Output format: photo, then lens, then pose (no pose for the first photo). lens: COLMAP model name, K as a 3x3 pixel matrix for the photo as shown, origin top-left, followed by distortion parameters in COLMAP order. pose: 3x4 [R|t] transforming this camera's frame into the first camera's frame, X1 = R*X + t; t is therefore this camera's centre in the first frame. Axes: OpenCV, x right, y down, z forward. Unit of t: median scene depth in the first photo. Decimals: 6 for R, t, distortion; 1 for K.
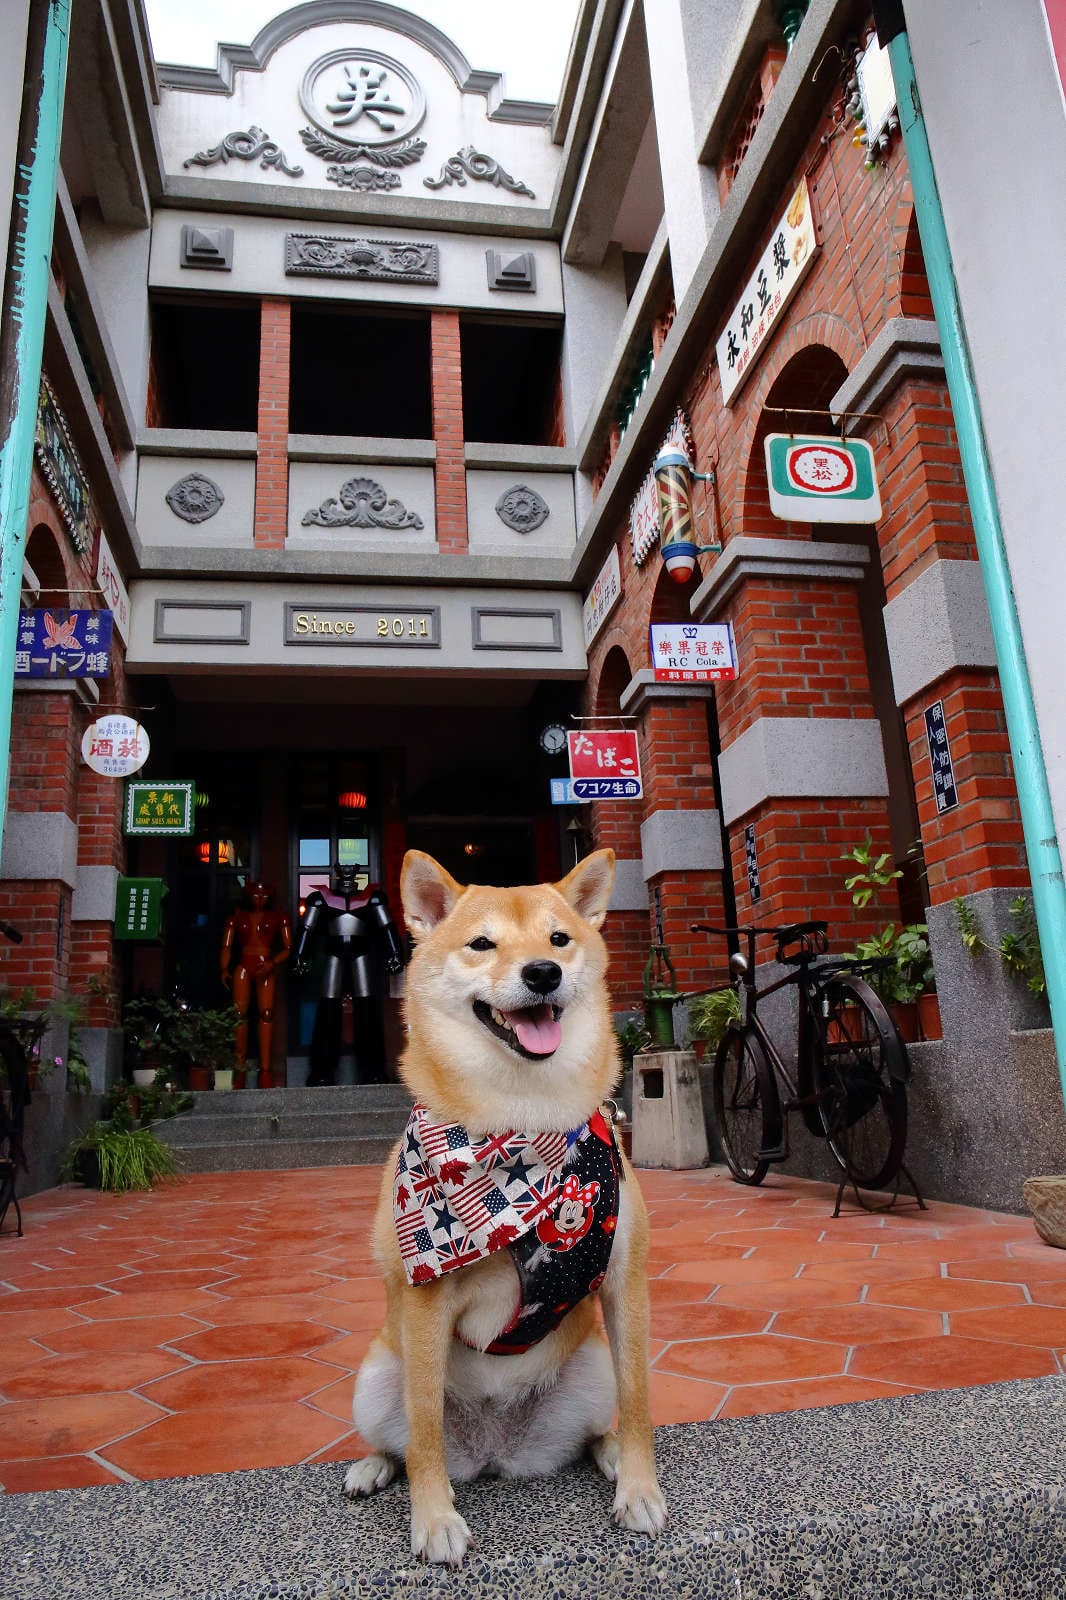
lens RADIAL K [[1155.1, 0, 533.0], [0, 1155.1, 800.0], [0, 0, 1]] dist [-0.001246, -0.000280]
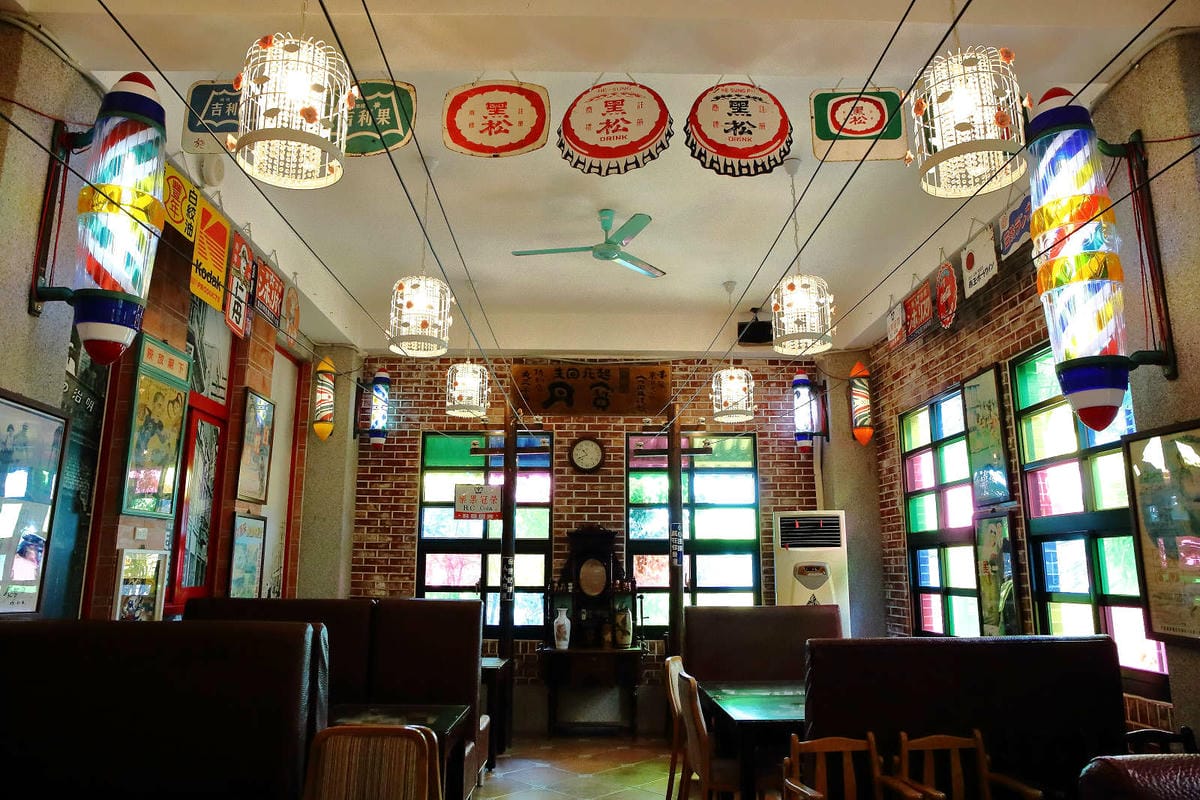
lens RADIAL K [[808.7, 0, 600.0], [0, 808.7, 400.0], [0, 0, 1]] dist [-0.095874, 0.070611]
pose [[0.988855, -0.030052, -0.145818, 0.366785], [0.036243, 0.998543, 0.039985, -0.141777], [0.144404, -0.044824, 0.988503, 0.549289]]
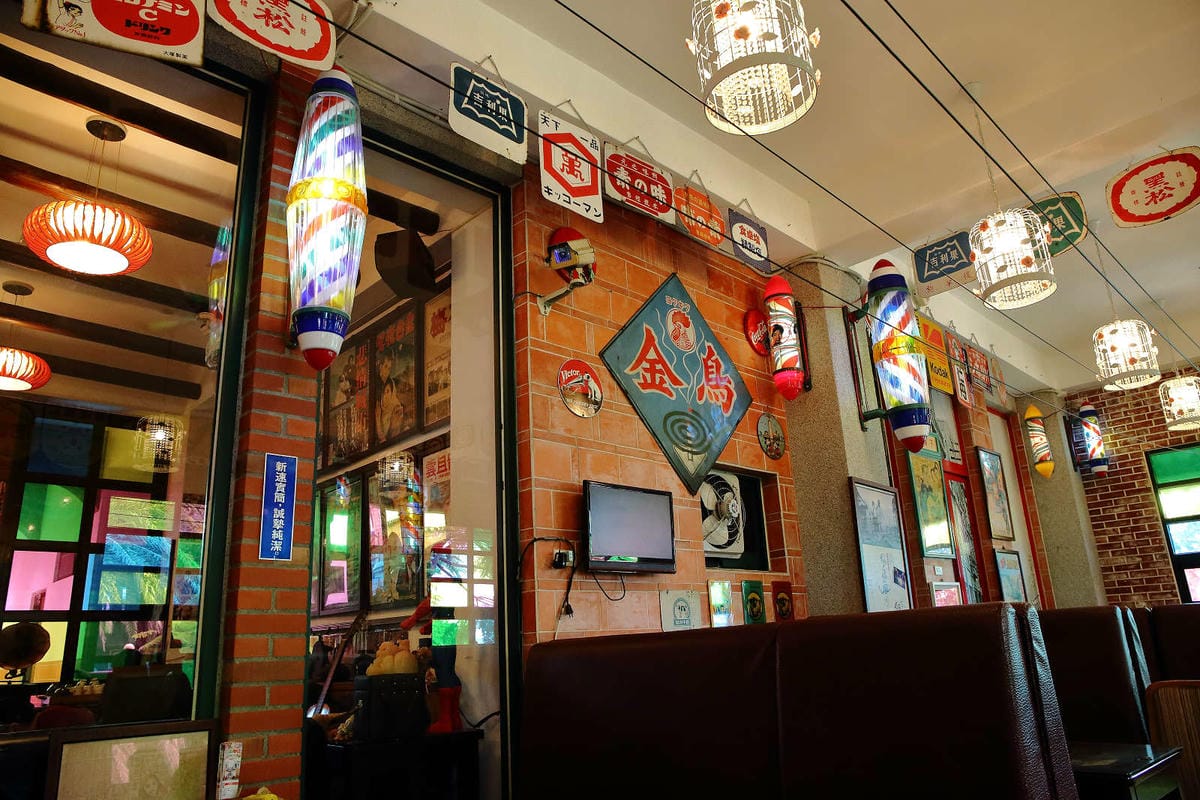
lens RADIAL K [[808.7, 0, 600.0], [0, 808.7, 400.0], [0, 0, 1]] dist [-0.095874, 0.070611]
pose [[0.562516, -0.269476, -0.781638, 0.414690], [0.252534, 0.956214, -0.147924, -0.162235], [0.787275, -0.114181, 0.605938, 0.346564]]
